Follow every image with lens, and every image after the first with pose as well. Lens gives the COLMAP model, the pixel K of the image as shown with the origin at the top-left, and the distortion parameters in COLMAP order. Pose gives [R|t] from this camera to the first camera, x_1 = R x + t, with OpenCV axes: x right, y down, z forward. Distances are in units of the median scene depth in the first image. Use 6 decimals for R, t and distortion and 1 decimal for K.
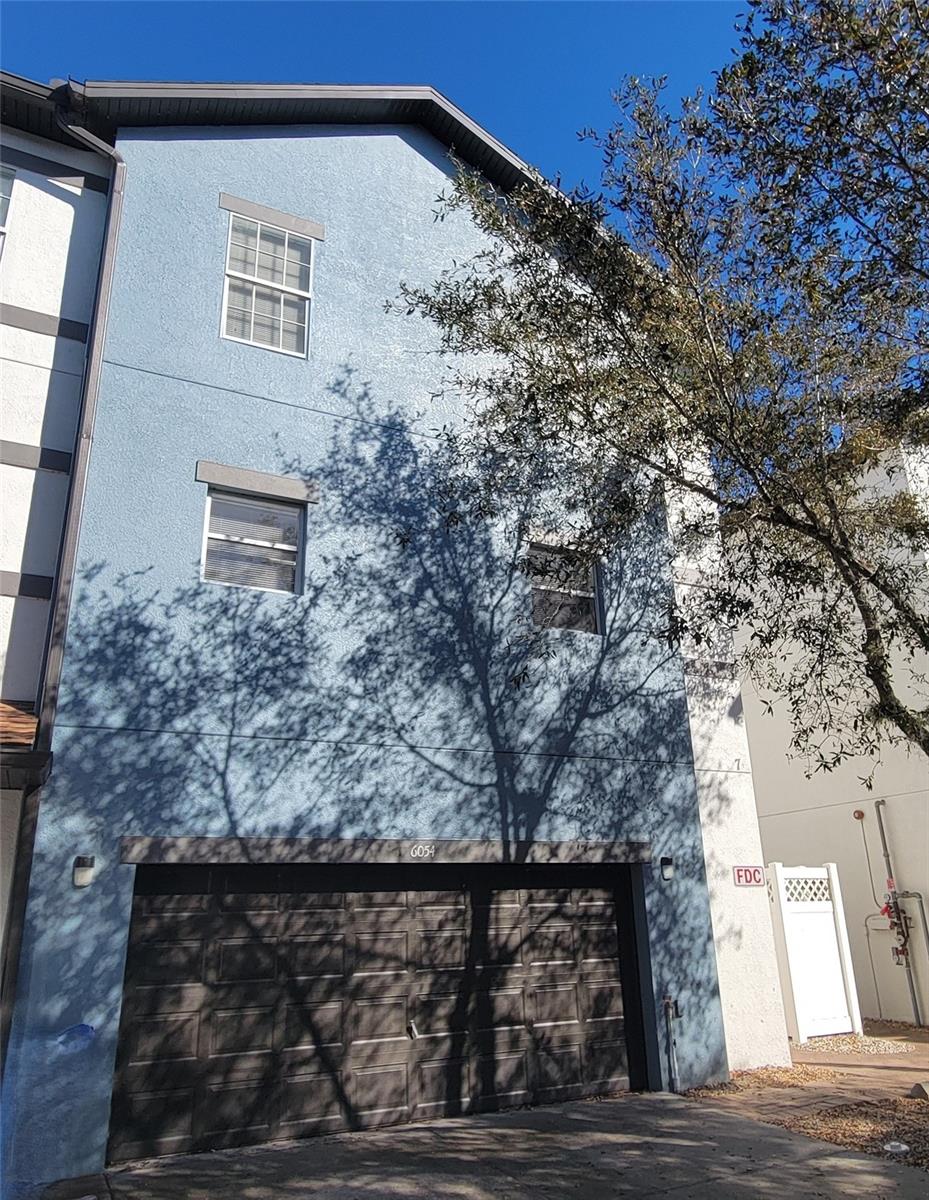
lens RADIAL K [[882.9, 0, 464.3], [0, 882.9, 595.6], [0, 0, 1]] dist [0.002353, 0.004665]
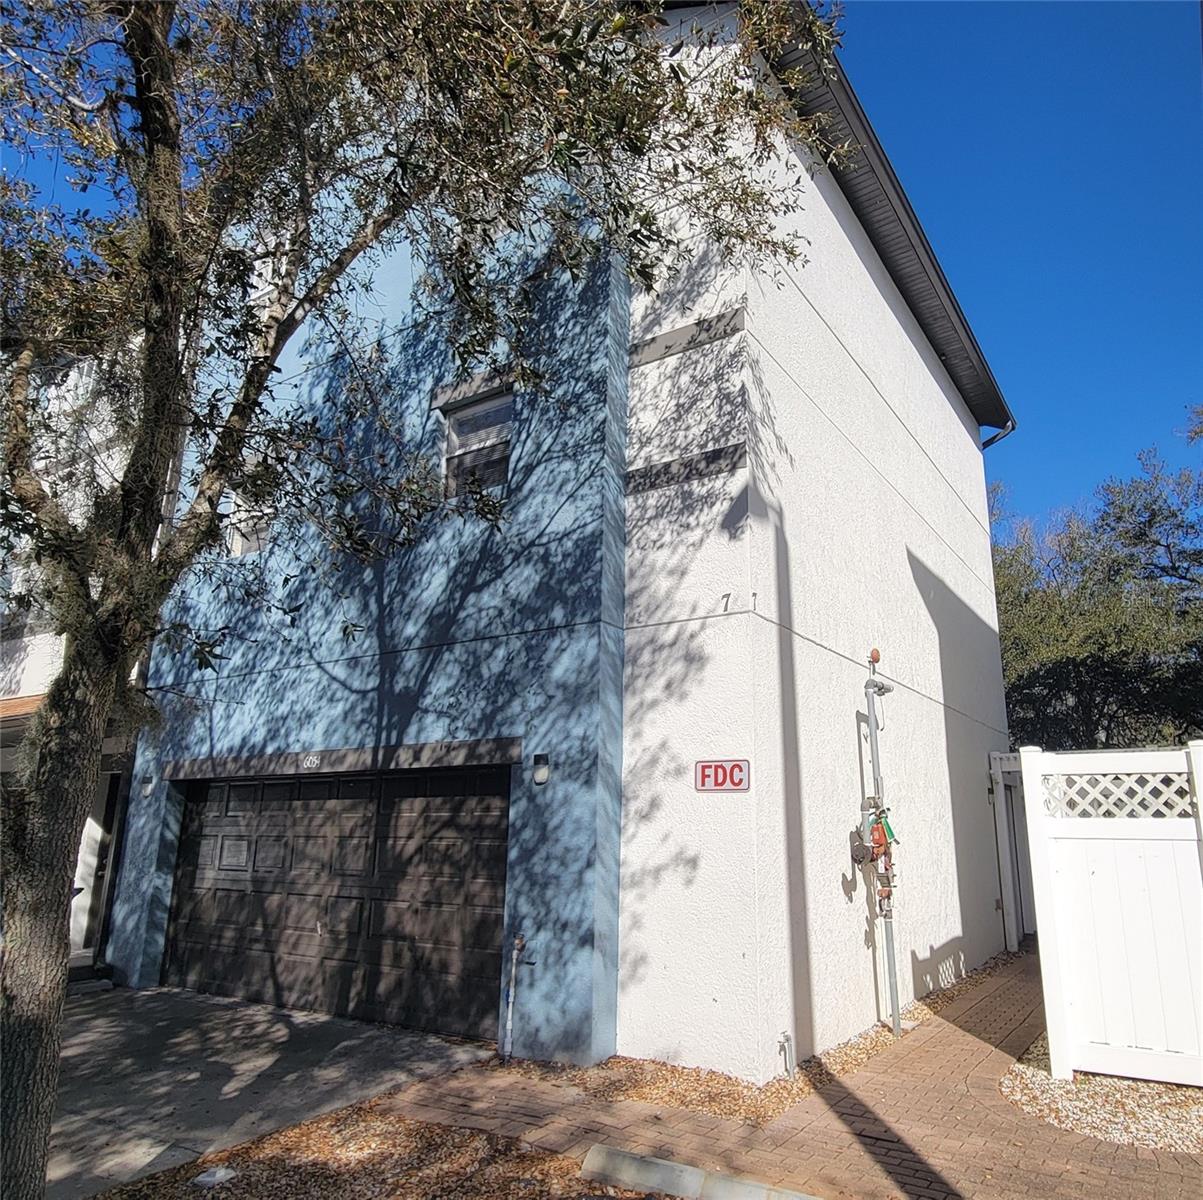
lens RADIAL K [[854.0, 0, 603.9], [0, 854.0, 606.1], [0, 0, 1]] dist [0.000384, -0.001118]
pose [[0.510837, -0.191577, -0.838060, 0.921873], [0.273012, 0.960541, -0.053162, 0.241287], [0.815175, -0.201644, 0.542982, 0.713706]]
